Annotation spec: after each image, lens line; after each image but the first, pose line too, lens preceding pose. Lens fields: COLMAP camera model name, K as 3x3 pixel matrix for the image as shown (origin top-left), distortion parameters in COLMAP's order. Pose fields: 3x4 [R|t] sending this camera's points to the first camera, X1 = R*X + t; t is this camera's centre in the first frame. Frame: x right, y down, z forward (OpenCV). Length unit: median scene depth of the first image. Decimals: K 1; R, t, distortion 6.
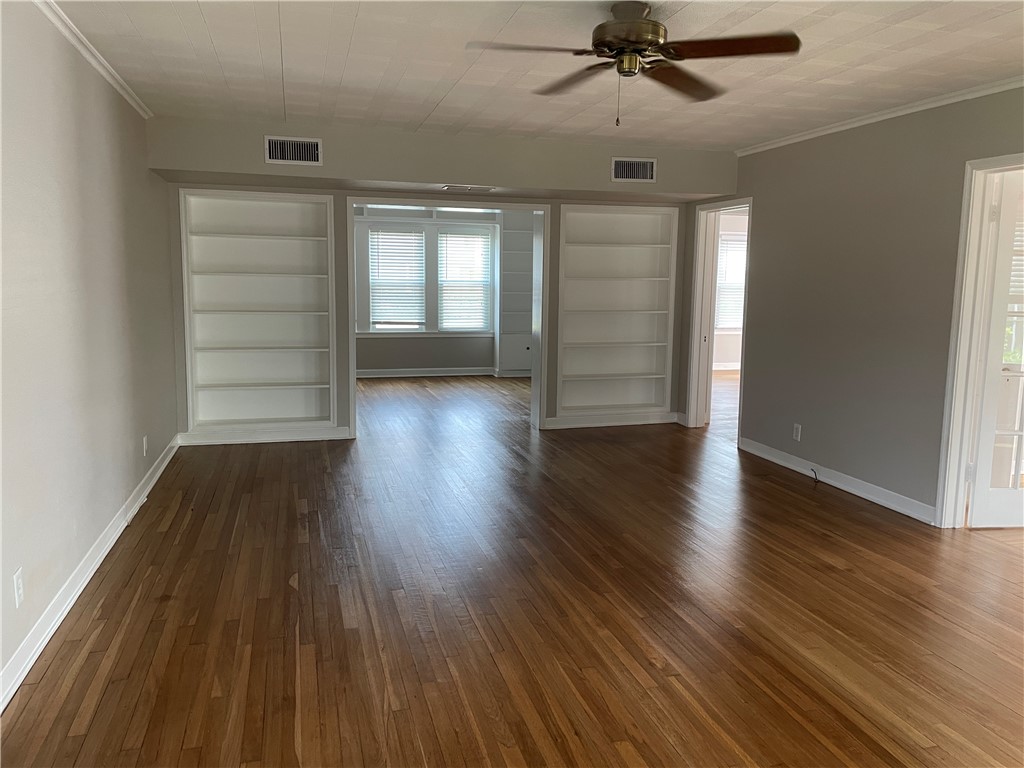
lens RADIAL K [[756.6, 0, 506.9], [0, 756.6, 379.1], [0, 0, 1]] dist [0.057493, -0.106335]
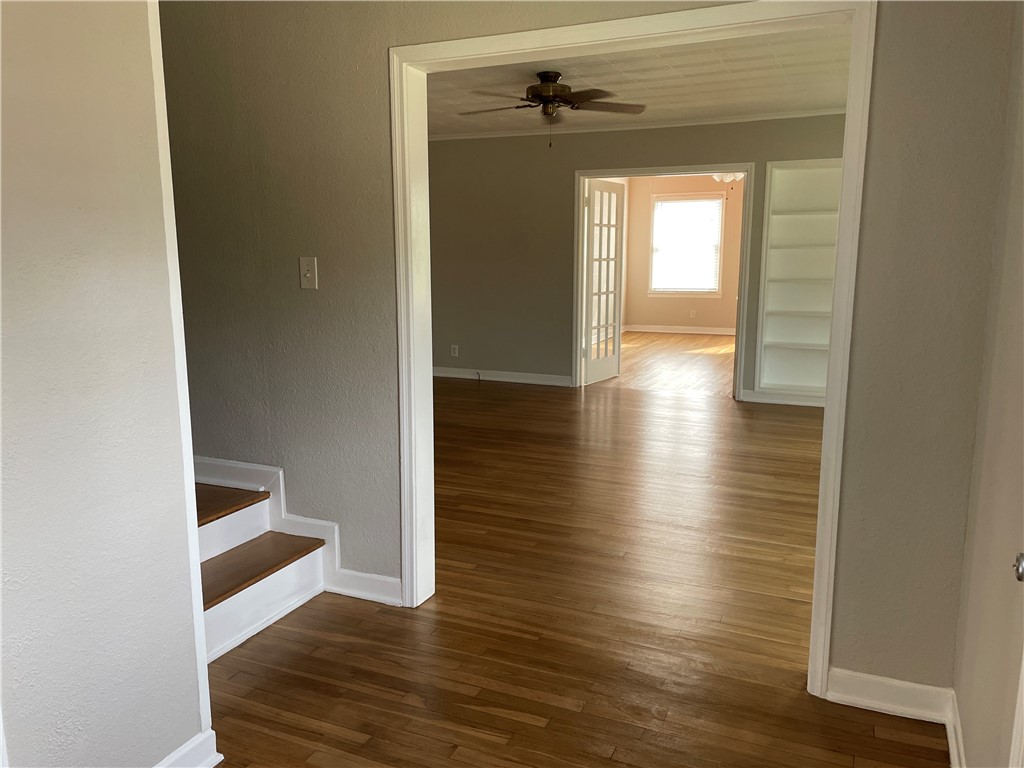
lens RADIAL K [[756.6, 0, 506.9], [0, 756.6, 379.1], [0, 0, 1]] dist [0.057493, -0.106335]
pose [[0.659518, -0.148287, 0.736917, -0.833978], [0.106750, 0.988889, 0.103453, -0.018159], [-0.744070, 0.010437, 0.668020, -0.015617]]
